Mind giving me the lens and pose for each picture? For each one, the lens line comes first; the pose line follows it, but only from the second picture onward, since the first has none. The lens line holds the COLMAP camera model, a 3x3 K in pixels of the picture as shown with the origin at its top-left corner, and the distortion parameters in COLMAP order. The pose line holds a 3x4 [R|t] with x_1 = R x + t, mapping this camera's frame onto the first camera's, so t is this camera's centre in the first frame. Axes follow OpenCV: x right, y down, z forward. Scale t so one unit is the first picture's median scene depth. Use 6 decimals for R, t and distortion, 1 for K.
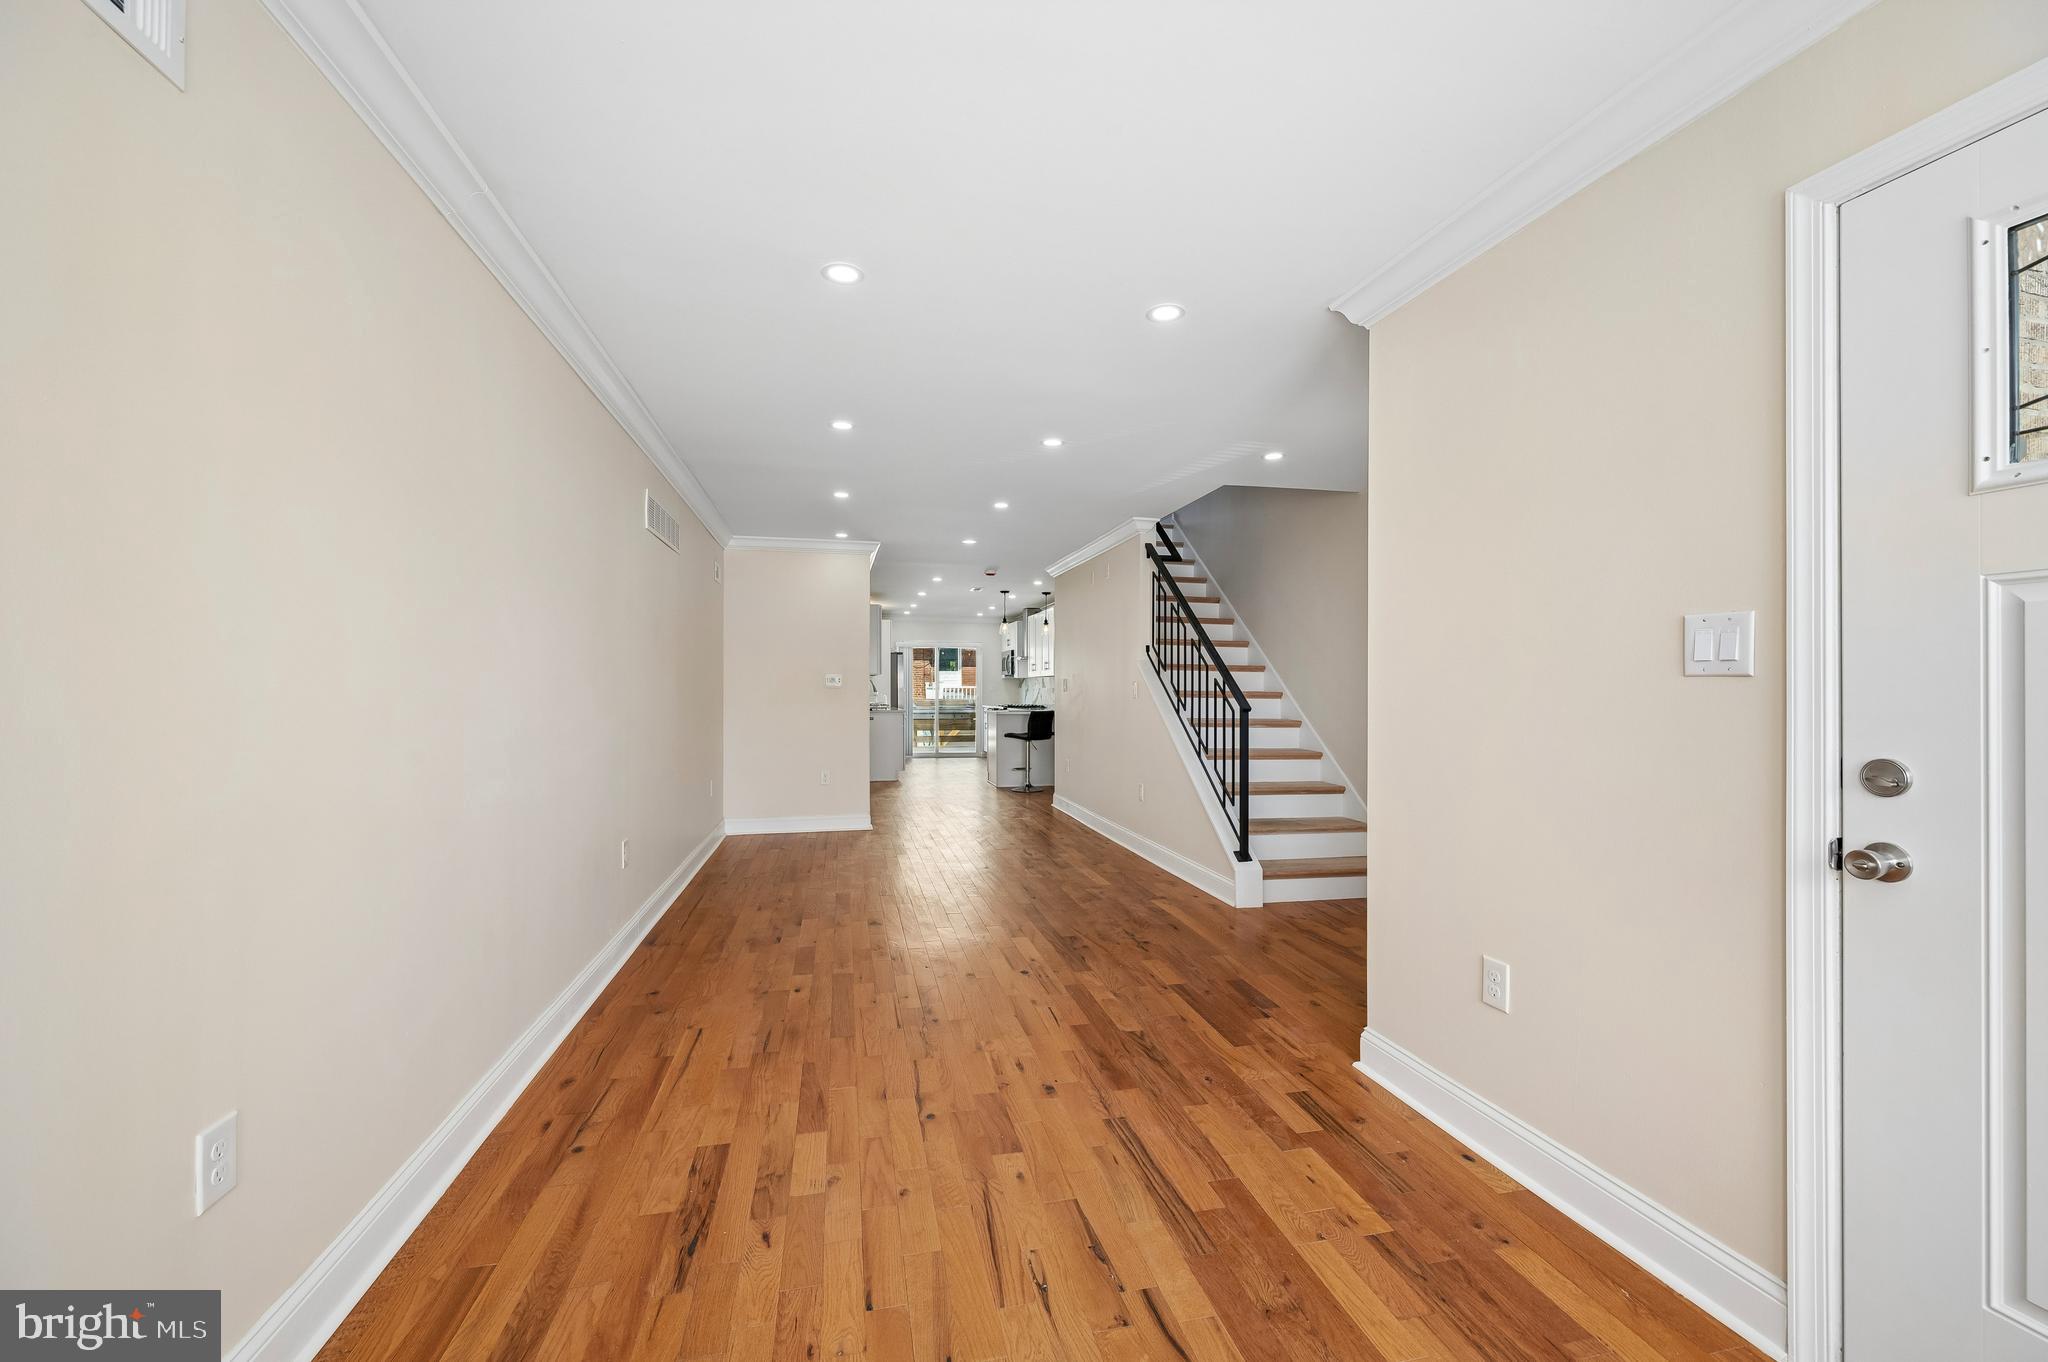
lens RADIAL K [[804.0, 0, 1027.1], [0, 804.0, 694.9], [0, 0, 1]] dist [0.000433, -0.000375]
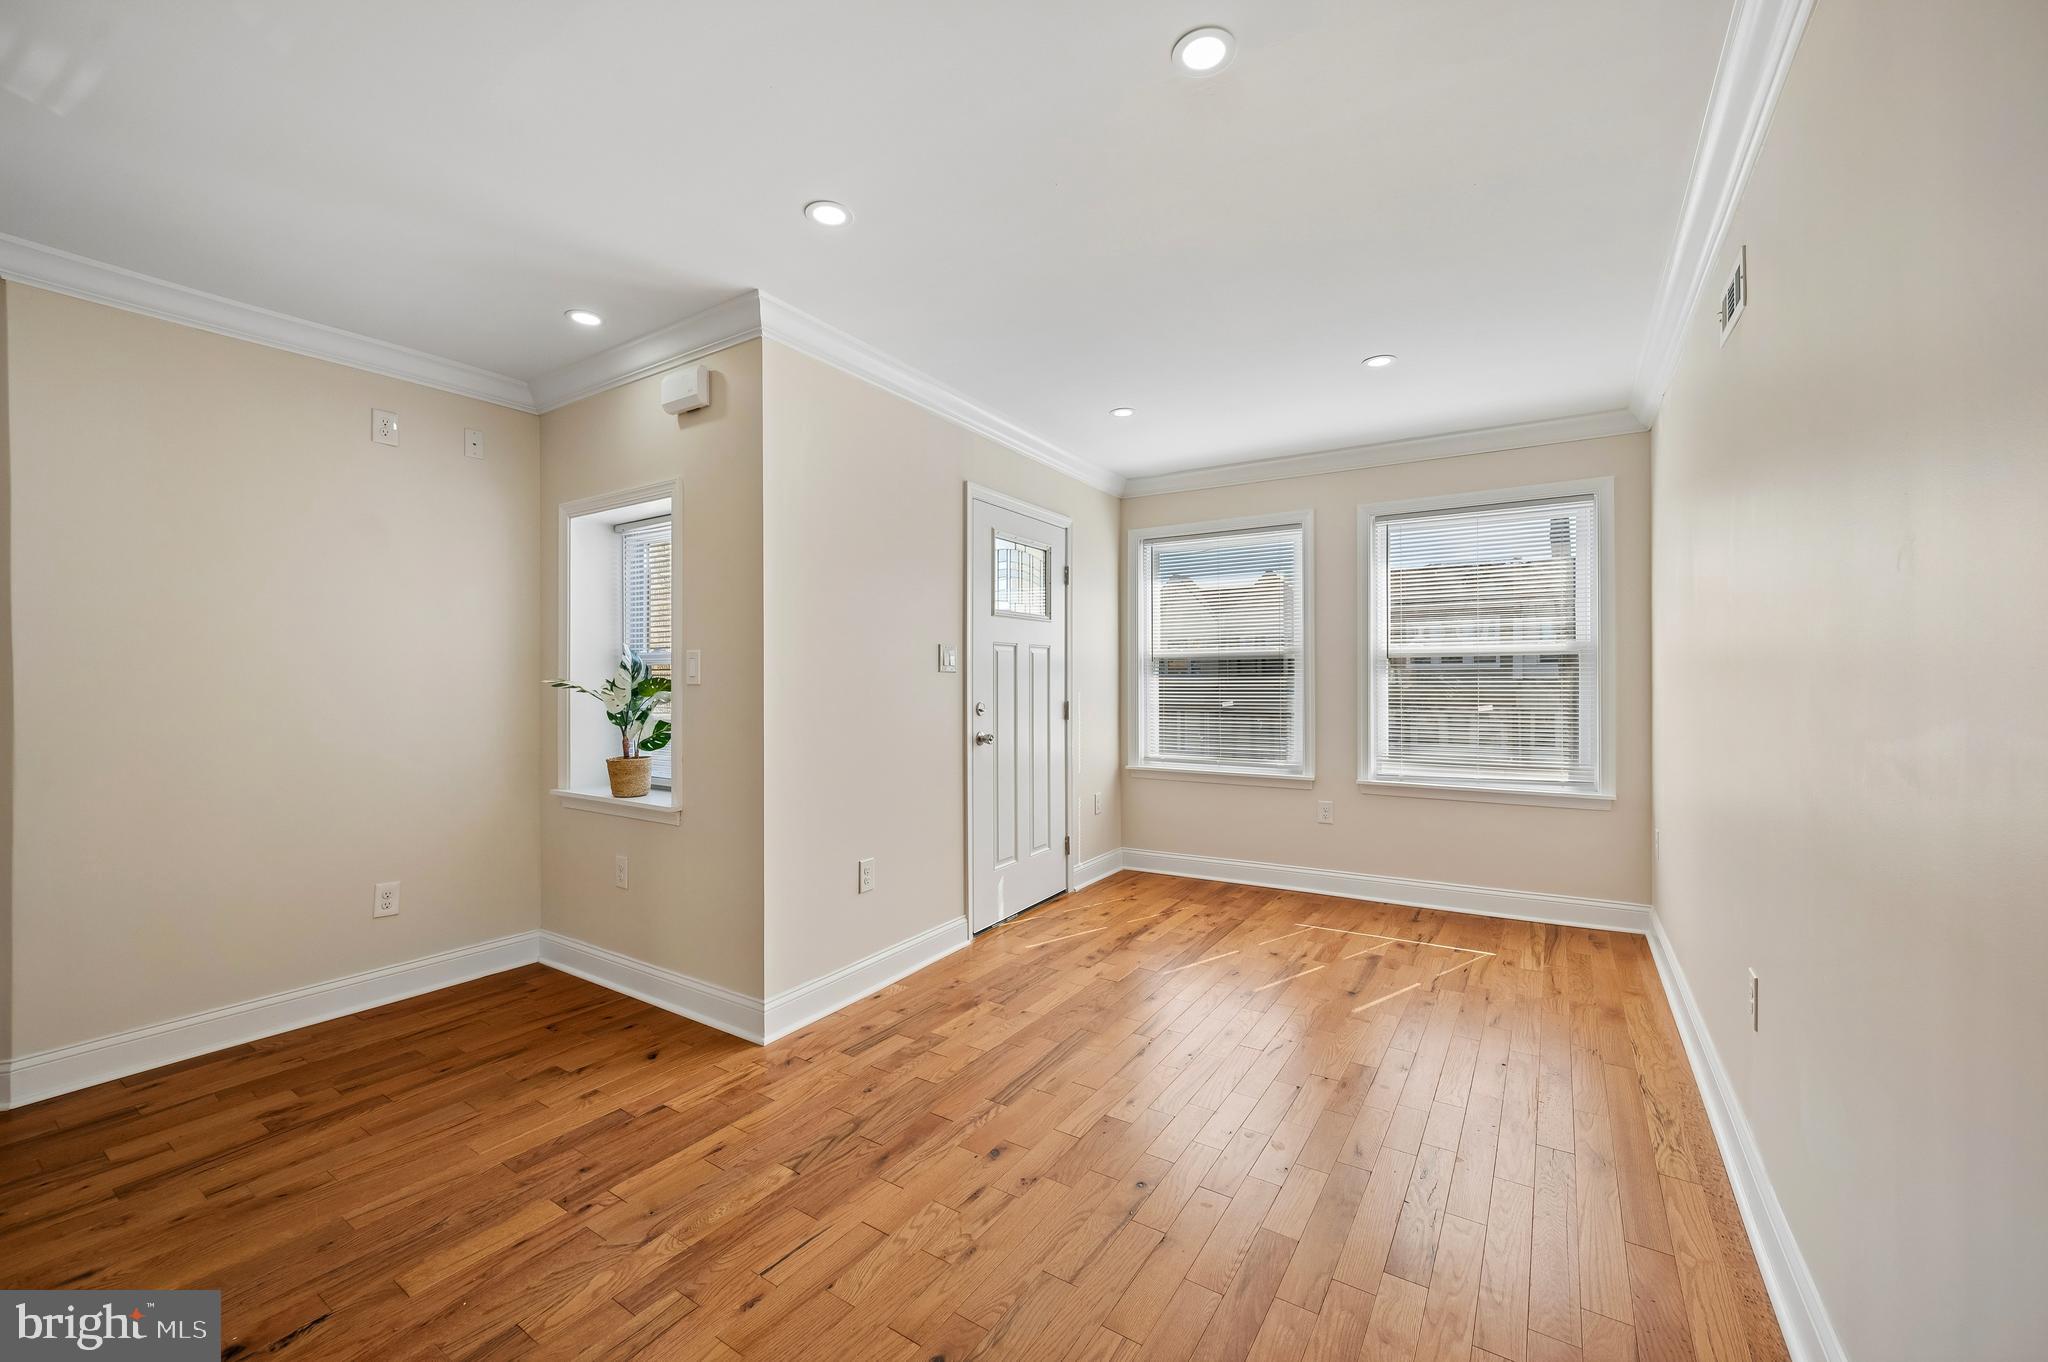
lens RADIAL K [[804.0, 0, 1030.2], [0, 804.0, 681.9], [0, 0, 1]] dist [0.000433, -0.000375]
pose [[-0.694393, -0.002130, 0.719593, -0.330581], [0.008224, 0.999907, 0.010896, -0.006733], [-0.719549, 0.013484, -0.694310, 0.851926]]
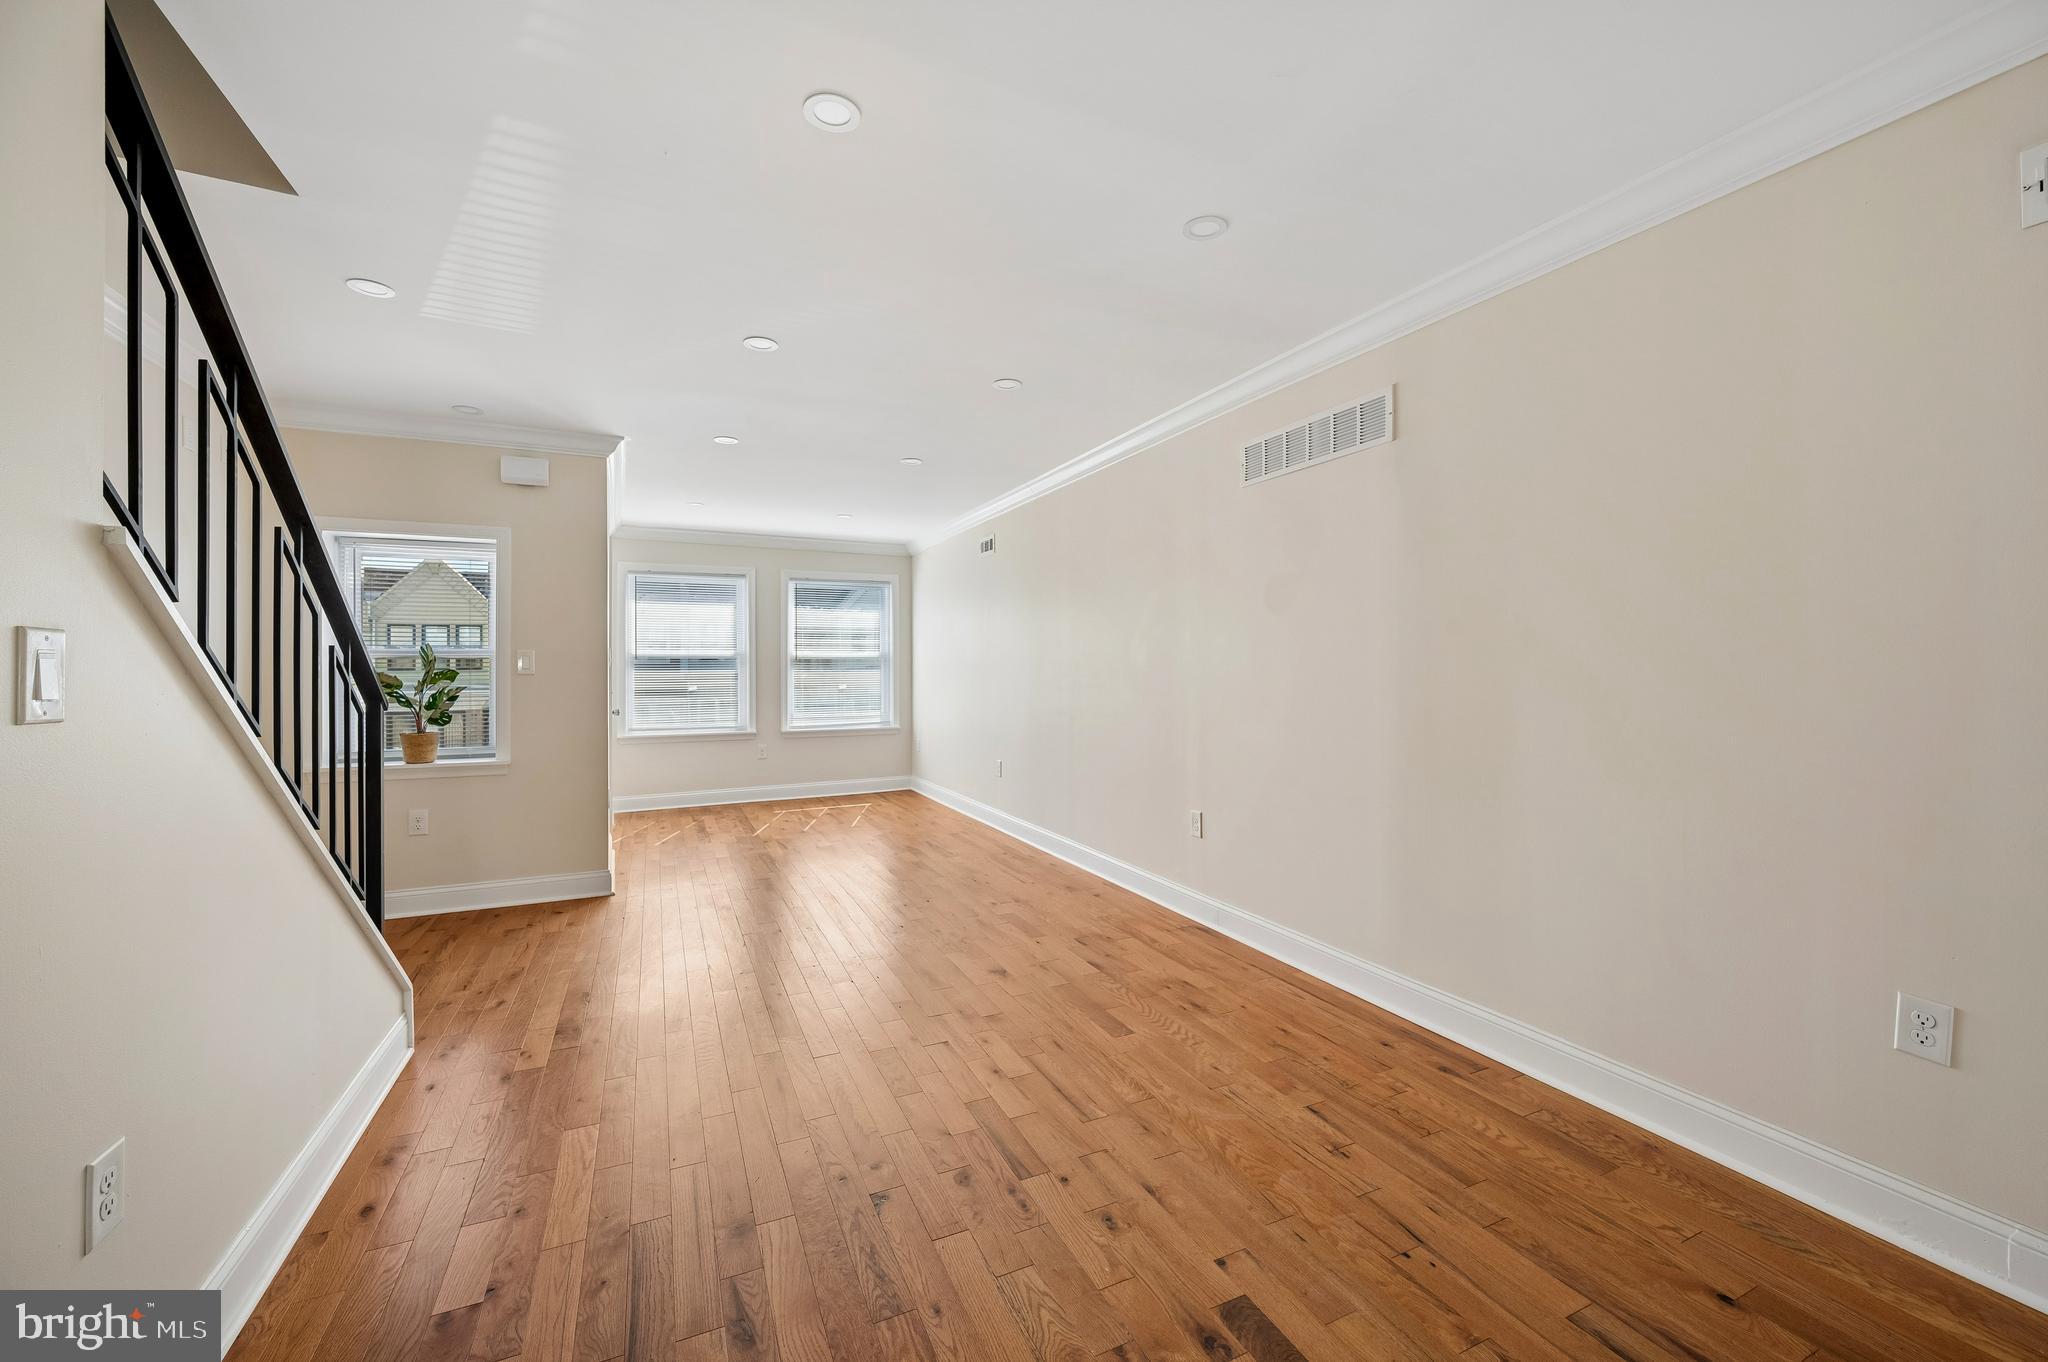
lens RADIAL K [[804.0, 0, 1027.2], [0, 804.0, 672.1], [0, 0, 1]] dist [0.000433, -0.000375]
pose [[-0.977952, 0.003394, -0.208803, -0.051483], [0.001240, 0.999945, 0.010446, -0.011285], [0.208827, 0.009956, -0.977902, 1.640401]]
